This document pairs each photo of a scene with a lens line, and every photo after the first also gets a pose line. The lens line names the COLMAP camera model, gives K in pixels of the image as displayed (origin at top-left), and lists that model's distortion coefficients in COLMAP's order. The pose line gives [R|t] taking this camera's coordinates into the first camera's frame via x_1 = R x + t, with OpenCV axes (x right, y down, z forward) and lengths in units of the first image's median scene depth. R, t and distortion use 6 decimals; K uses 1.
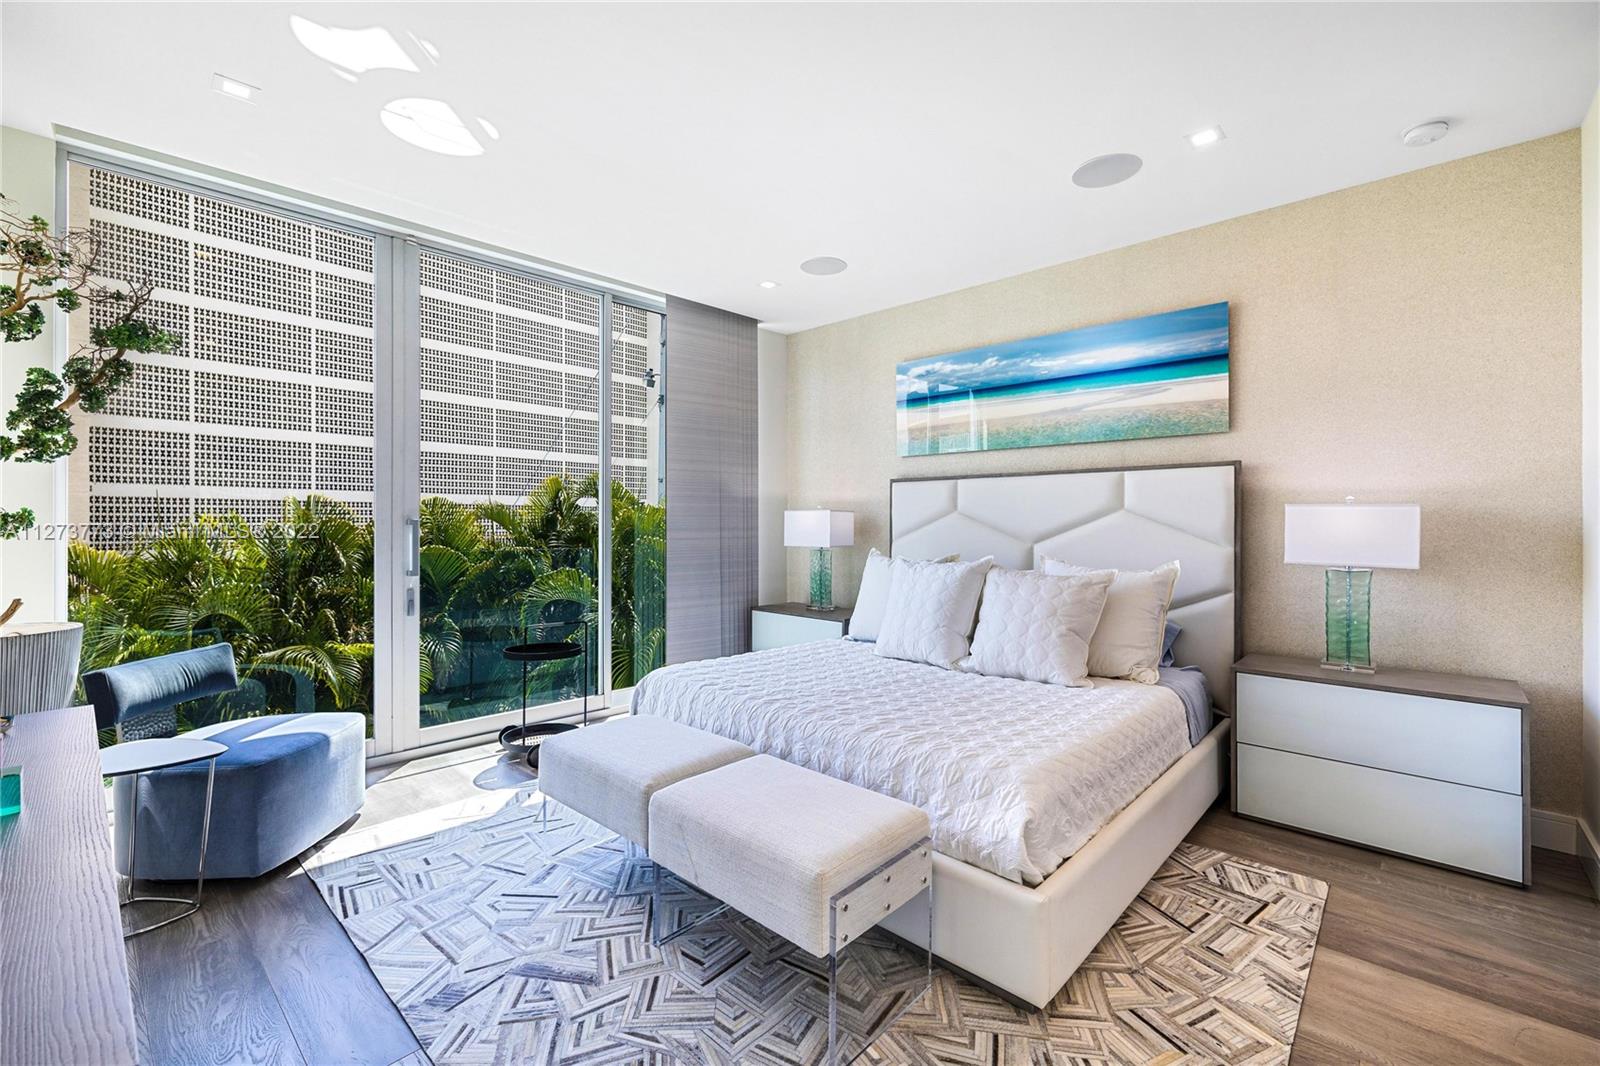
lens RADIAL K [[678.1, 0, 800.0], [0, 678.1, 533.0], [0, 0, 1]] dist [-0.001372, 0.000061]
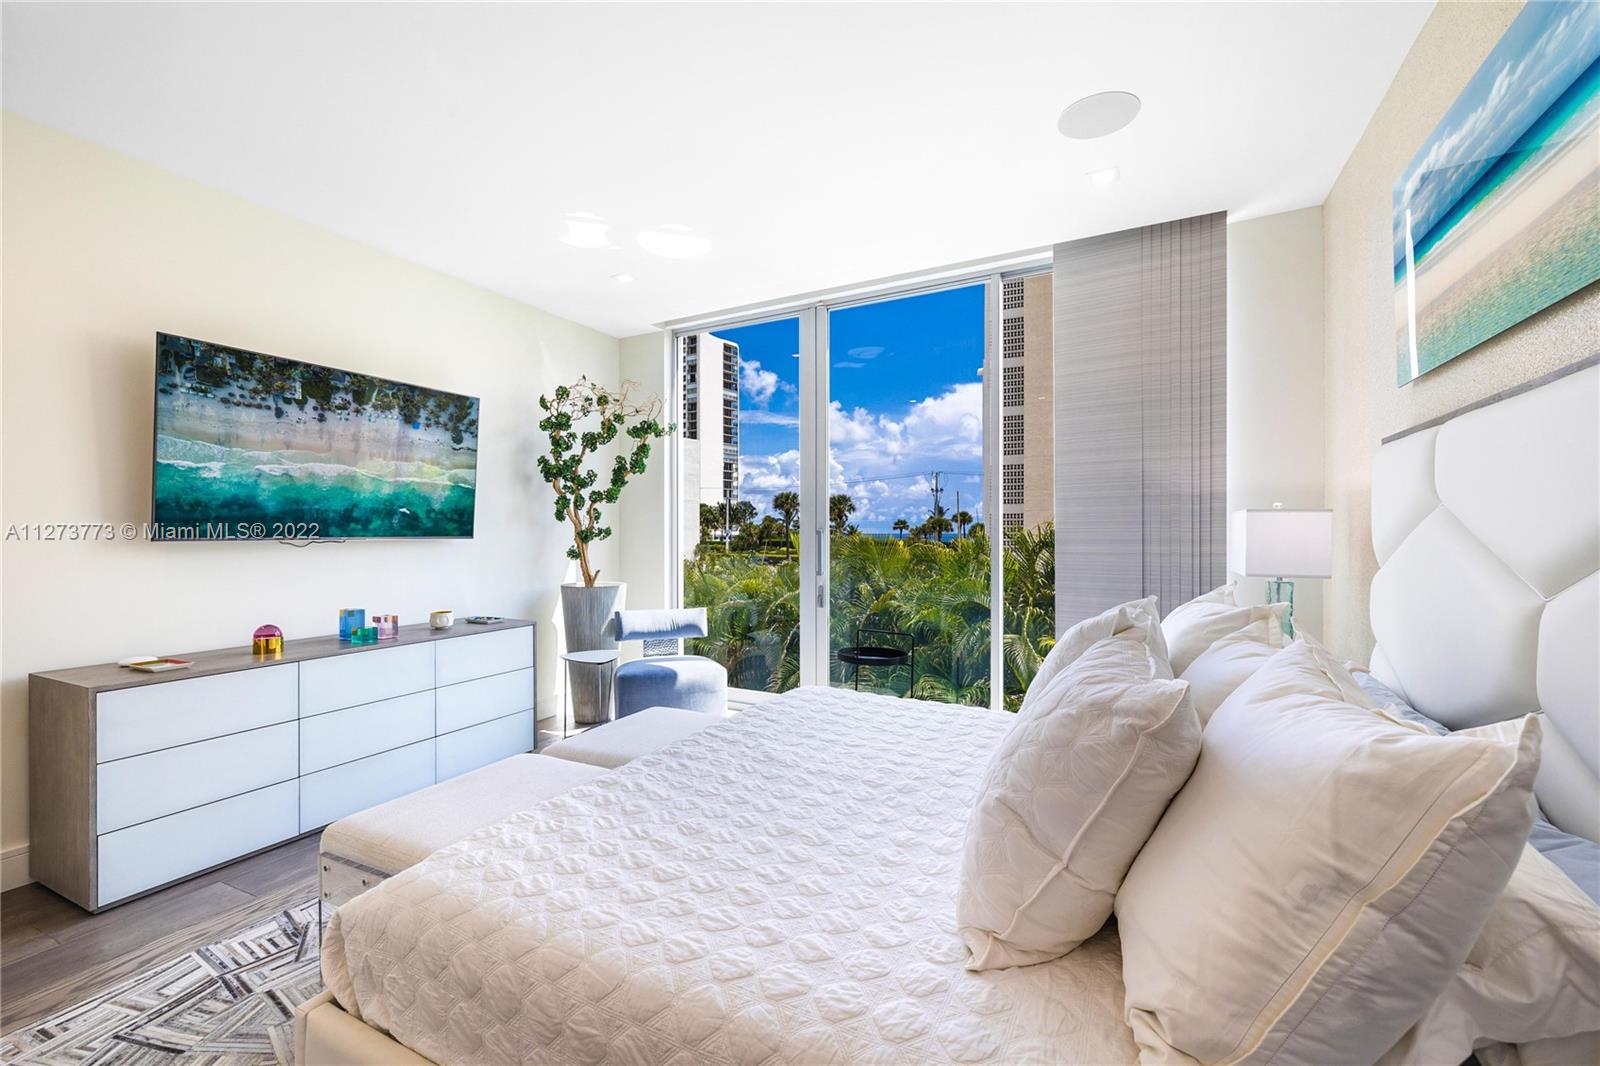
lens RADIAL K [[678.1, 0, 800.0], [0, 678.1, 533.0], [0, 0, 1]] dist [-0.001372, 0.000061]
pose [[0.277250, -0.003576, -0.960791, 0.504342], [-0.015474, 0.999847, -0.008187, -0.005020], [0.960673, 0.017137, 0.277153, 0.525259]]
